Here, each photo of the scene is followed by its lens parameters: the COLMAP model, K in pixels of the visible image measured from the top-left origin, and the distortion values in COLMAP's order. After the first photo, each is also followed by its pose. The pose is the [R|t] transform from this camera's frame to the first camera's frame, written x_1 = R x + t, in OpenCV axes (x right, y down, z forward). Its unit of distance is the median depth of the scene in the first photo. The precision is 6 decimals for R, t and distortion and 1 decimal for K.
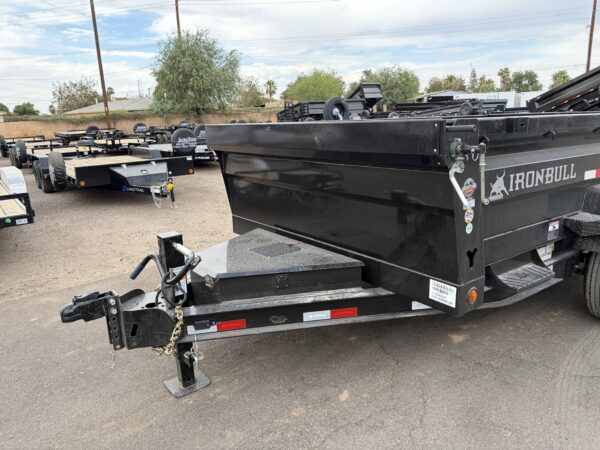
lens RADIAL K [[453.9, 0, 300.0], [0, 453.9, 225.0], [0, 0, 1]] dist [0.046247, -0.051168]
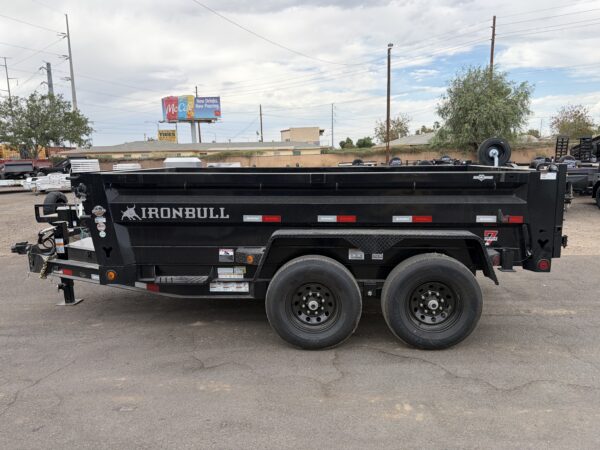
lens RADIAL K [[450.5, 0, 297.3], [0, 450.5, 229.6], [0, 0, 1]] dist [0.061060, -0.077396]
pose [[0.772368, 0.124247, -0.622905, 0.345848], [-0.158937, 0.987289, -0.000145, -0.021871], [0.614969, 0.099115, 0.782297, 0.014401]]
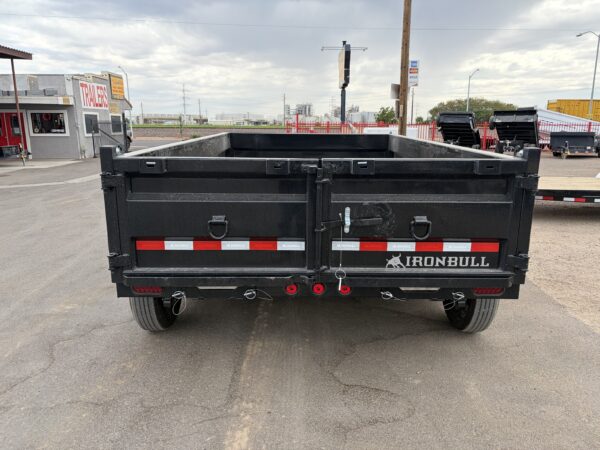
lens RADIAL K [[453.9, 0, 300.0], [0, 453.9, 225.0], [0, 0, 1]] dist [0.046247, -0.051168]
pose [[-0.594921, 0.208846, -0.776178, 0.397401], [-0.173791, 0.909391, 0.377895, -0.141595], [0.784771, 0.359710, -0.504720, 0.492950]]
